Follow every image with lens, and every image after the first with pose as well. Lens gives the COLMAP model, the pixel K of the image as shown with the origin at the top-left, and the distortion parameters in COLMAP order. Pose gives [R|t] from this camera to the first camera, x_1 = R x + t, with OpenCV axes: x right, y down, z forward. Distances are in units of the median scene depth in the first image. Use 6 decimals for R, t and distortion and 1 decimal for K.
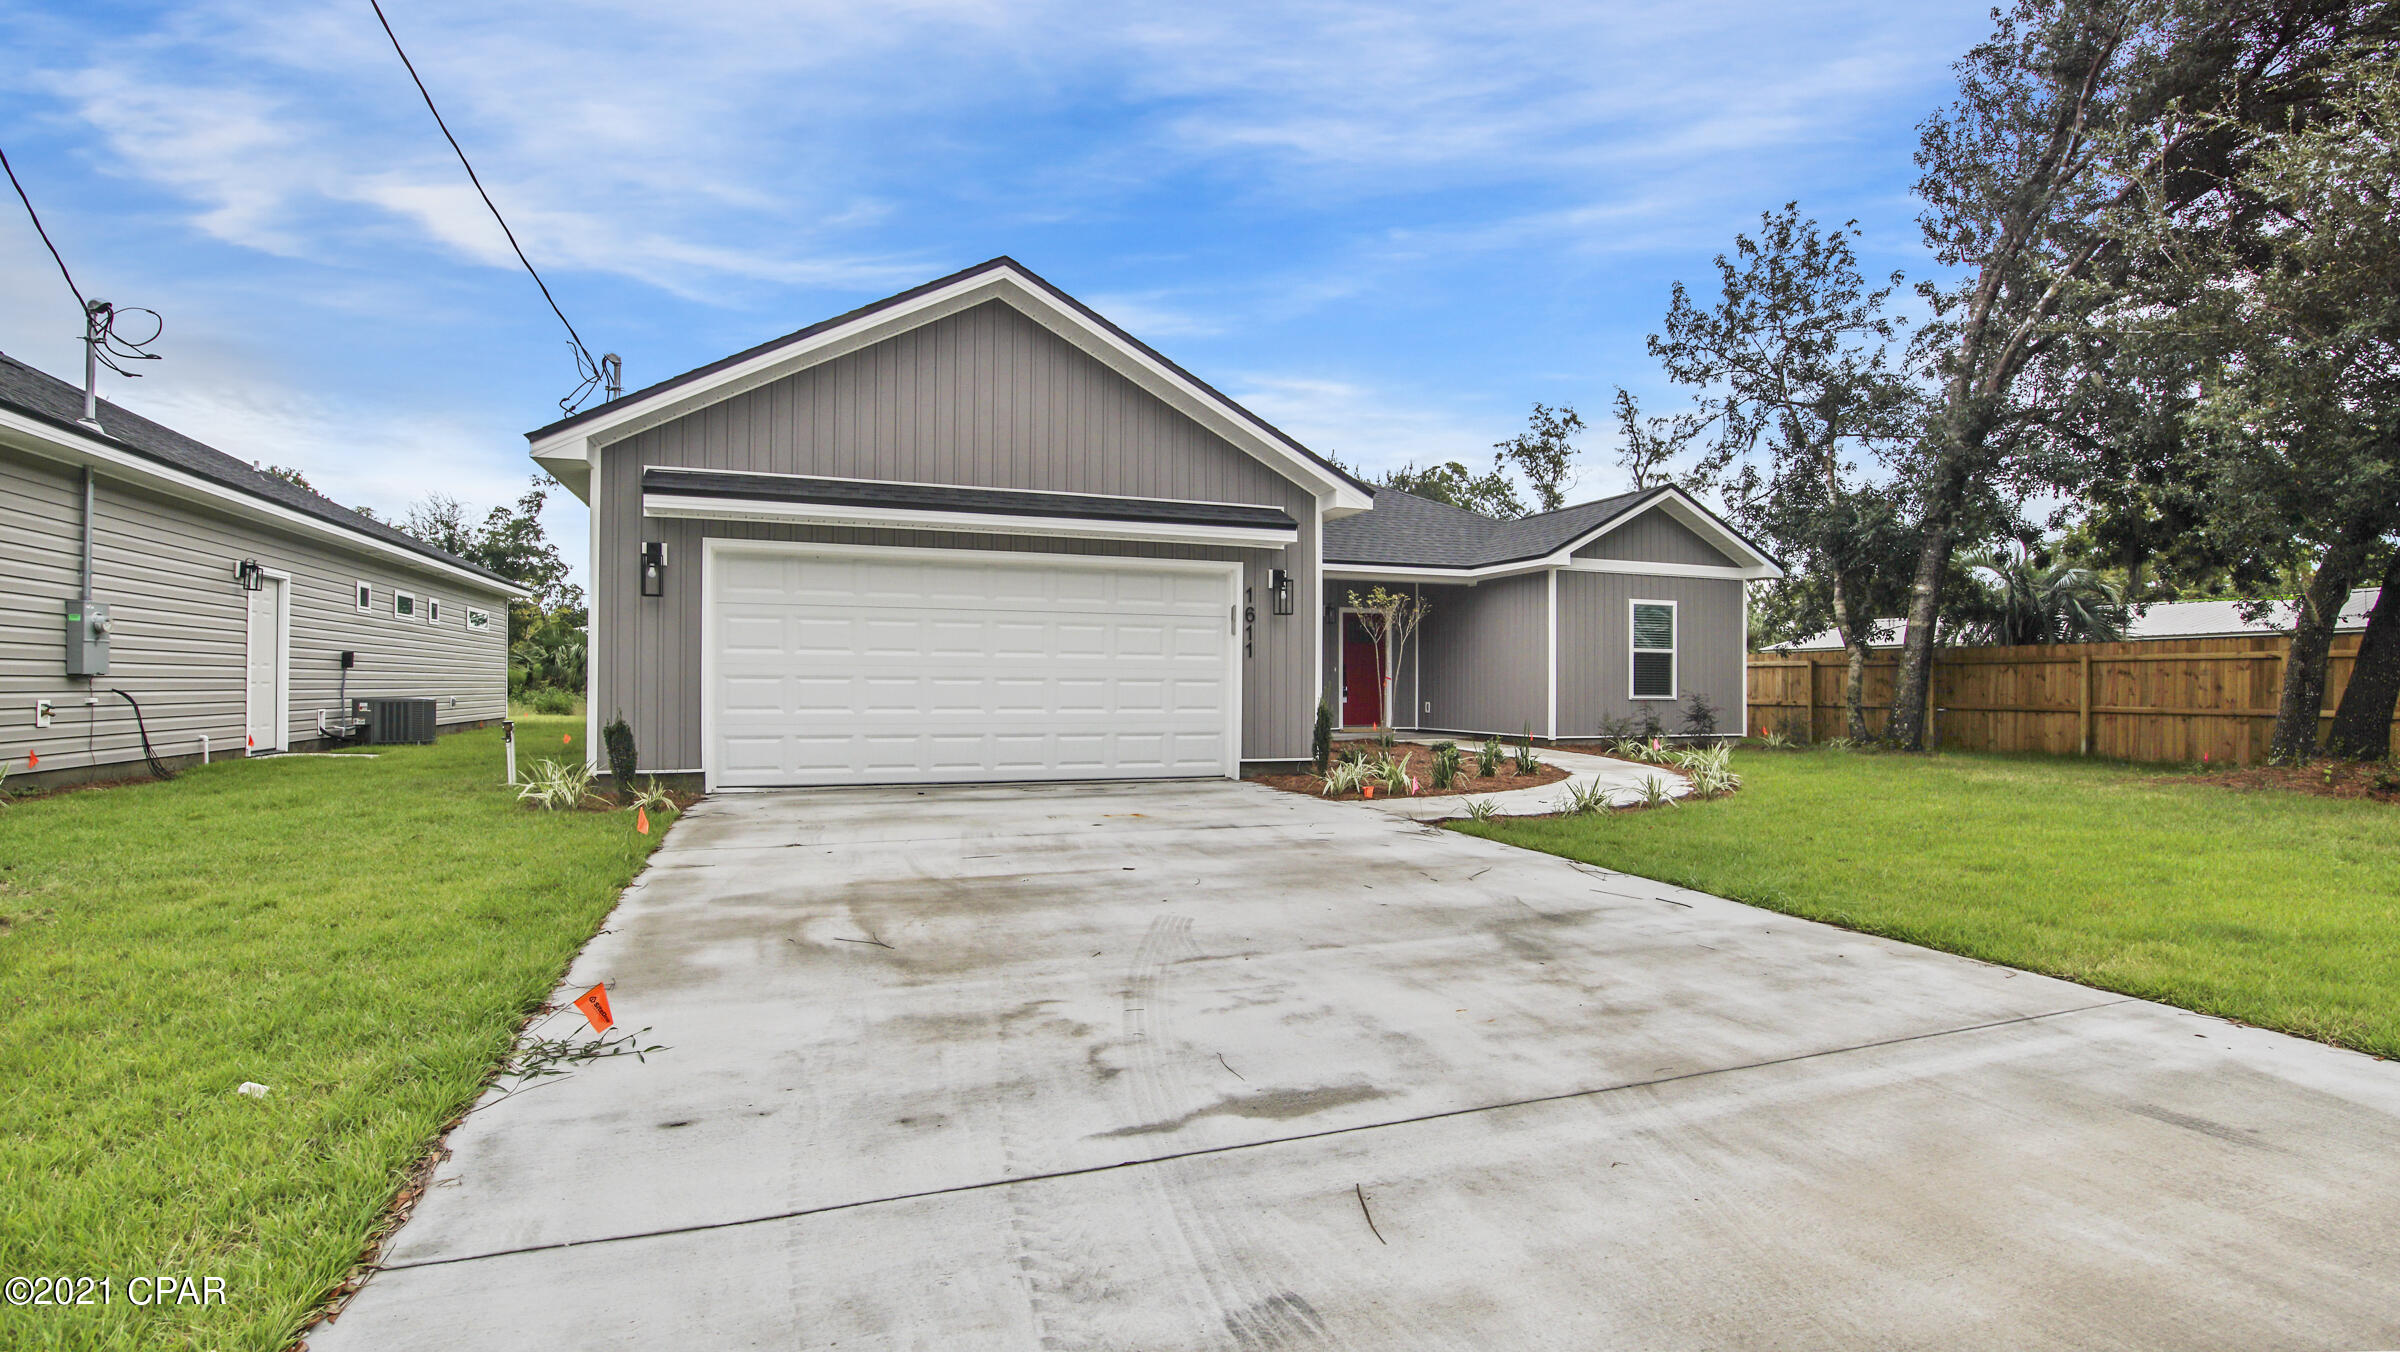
lens RADIAL K [[1091.5, 0, 1200.0], [0, 1091.5, 676.0], [0, 0, 1]] dist [-0.003086, -0.000596]
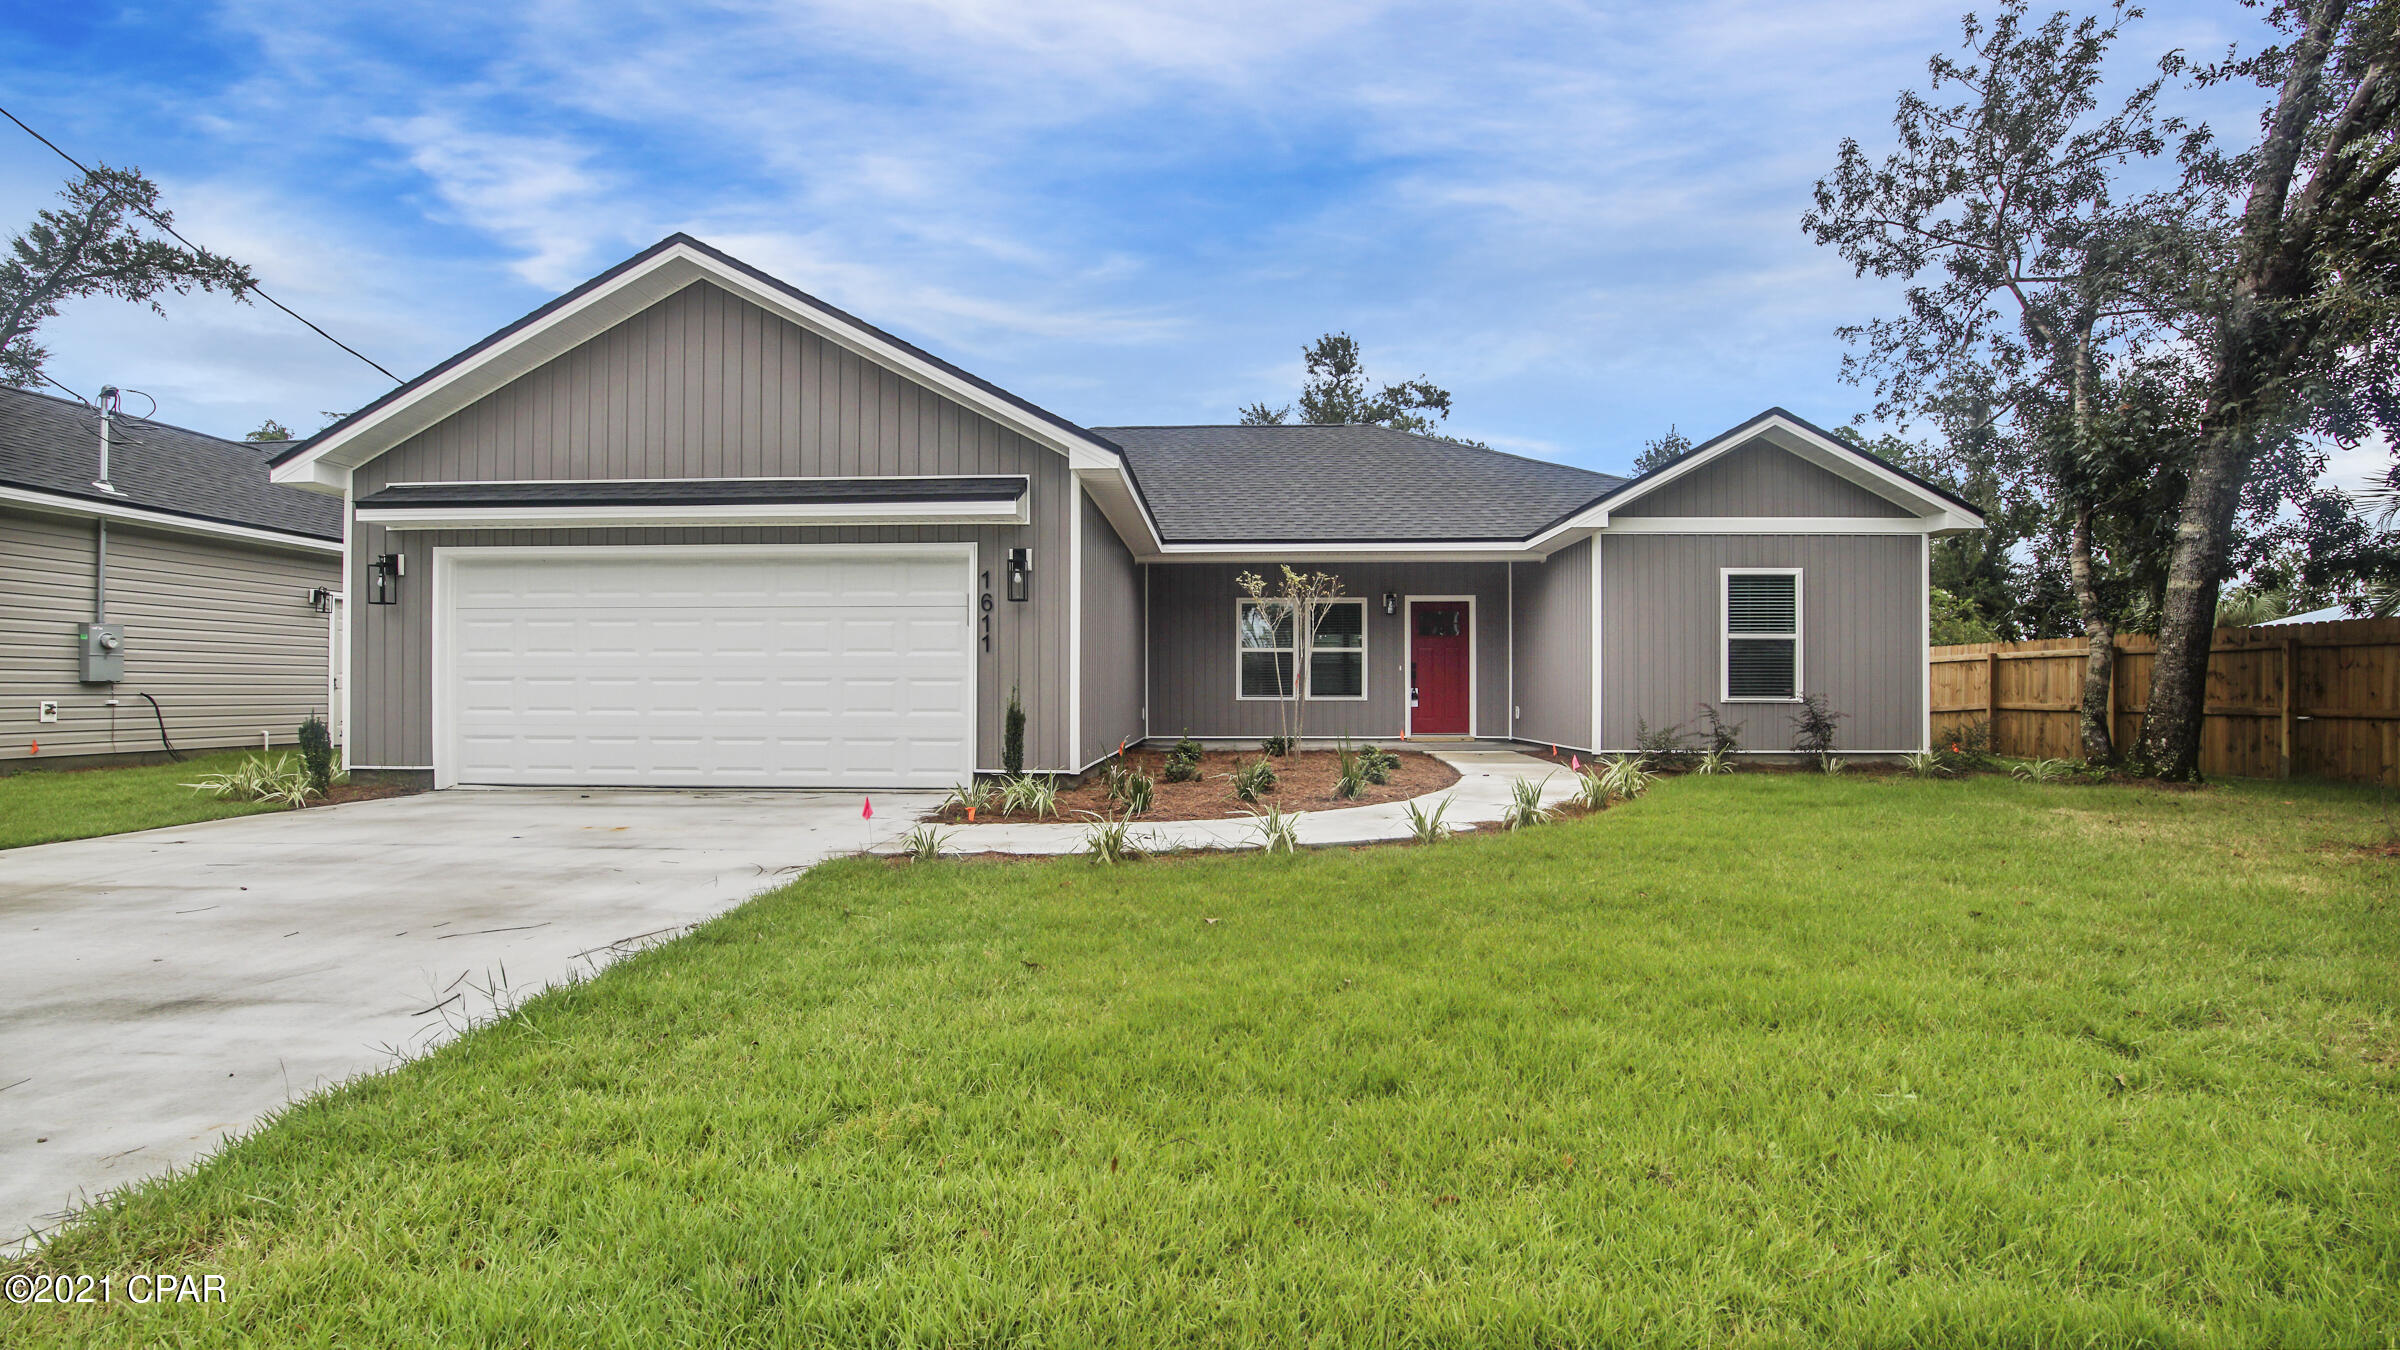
lens RADIAL K [[1058.2, 0, 1200.0], [0, 1058.2, 675.0], [0, 0, 1]] dist [-0.009326, -0.000554]
pose [[0.922756, -0.010273, -0.385247, 0.518151], [0.007843, 0.999938, -0.007878, 0.008816], [0.385304, 0.004248, 0.922780, 0.292473]]
